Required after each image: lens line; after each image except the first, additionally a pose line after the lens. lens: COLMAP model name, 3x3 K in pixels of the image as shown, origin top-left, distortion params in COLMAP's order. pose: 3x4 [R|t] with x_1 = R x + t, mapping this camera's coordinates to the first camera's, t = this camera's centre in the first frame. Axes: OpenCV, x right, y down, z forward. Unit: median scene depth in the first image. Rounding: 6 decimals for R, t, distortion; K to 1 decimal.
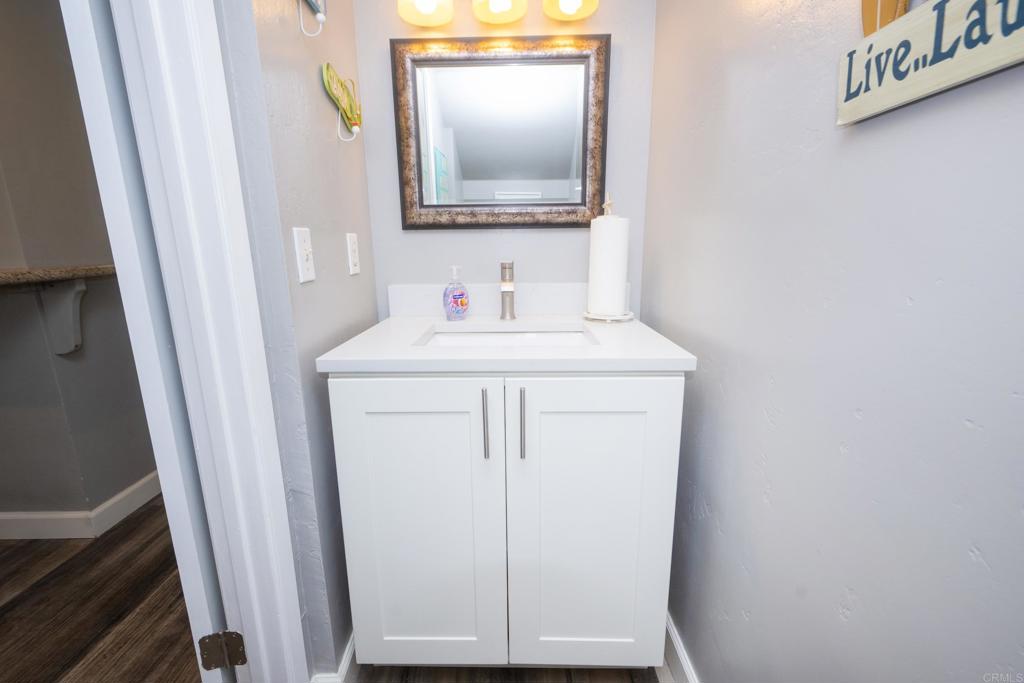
lens RADIAL K [[406.0, 0, 510.9], [0, 406.0, 326.1], [0, 0, 1]] dist [0.000550, -0.000177]
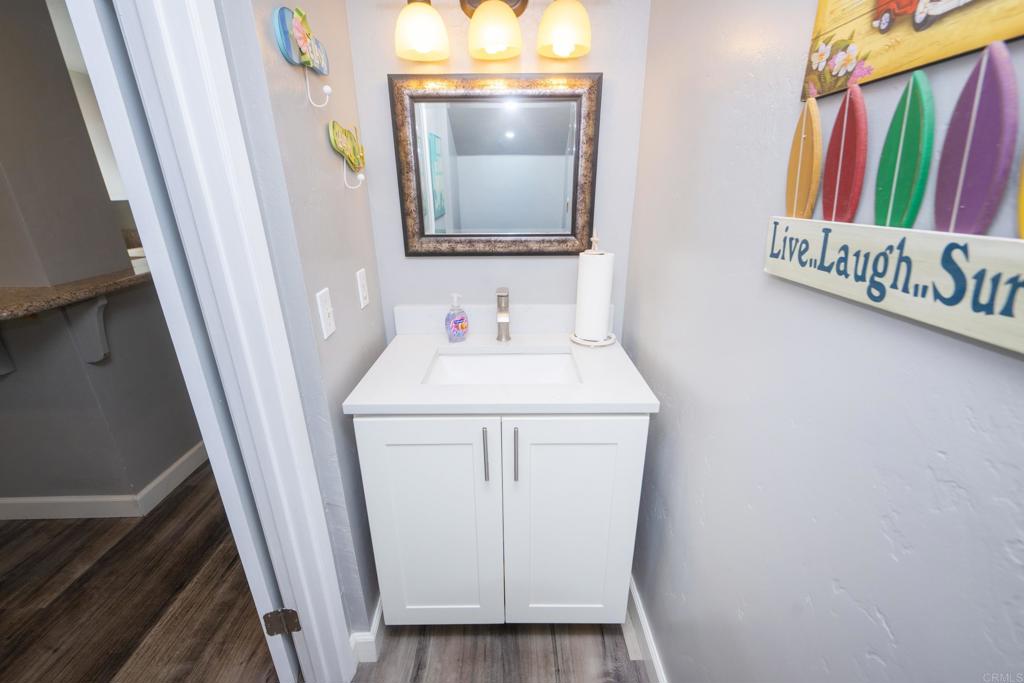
lens RADIAL K [[406.4, 0, 514.9], [0, 406.4, 335.4], [0, 0, 1]] dist [-0.000916, -0.000258]
pose [[0.999763, -0.001540, 0.021712, -0.000615], [-0.001550, 0.989926, 0.141575, -0.201340], [-0.021712, -0.141575, 0.989689, -0.112564]]
